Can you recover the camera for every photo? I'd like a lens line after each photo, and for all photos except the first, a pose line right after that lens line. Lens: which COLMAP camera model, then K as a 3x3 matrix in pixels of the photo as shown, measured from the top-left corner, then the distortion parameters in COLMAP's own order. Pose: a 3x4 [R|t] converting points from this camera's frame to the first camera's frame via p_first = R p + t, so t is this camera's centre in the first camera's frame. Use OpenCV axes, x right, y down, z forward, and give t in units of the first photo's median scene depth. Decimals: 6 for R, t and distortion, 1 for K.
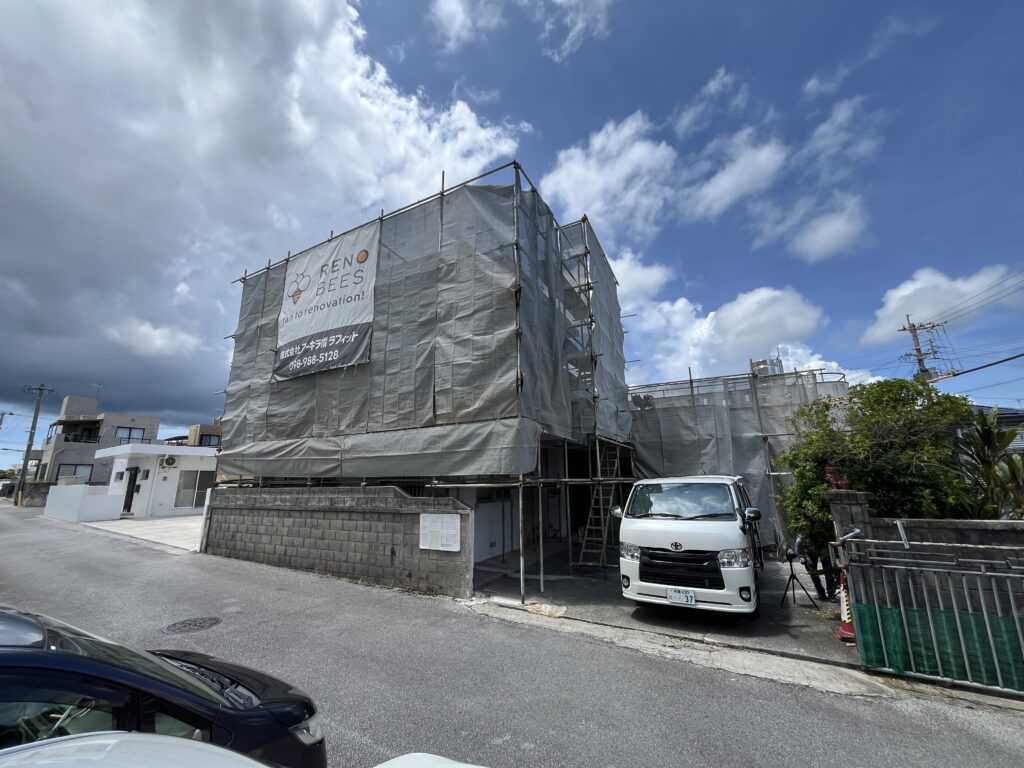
lens RADIAL K [[412.3, 0, 507.0], [0, 412.3, 387.8], [0, 0, 1]] dist [-0.001144, -0.000169]
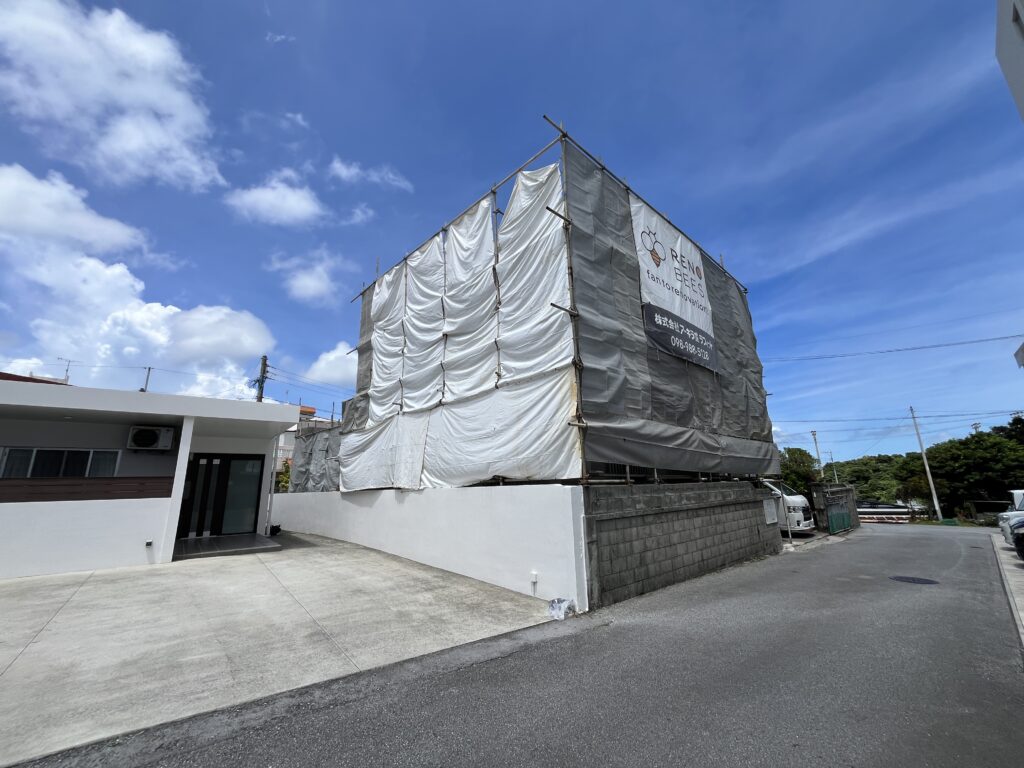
lens RADIAL K [[412.3, 0, 504.6], [0, 412.3, 386.7], [0, 0, 1]] dist [-0.001144, -0.000169]
pose [[0.321612, 0.231461, 0.918146, -1.428355], [-0.190720, 0.965624, -0.176624, 0.262801], [-0.927465, -0.118304, 0.354700, 1.033516]]
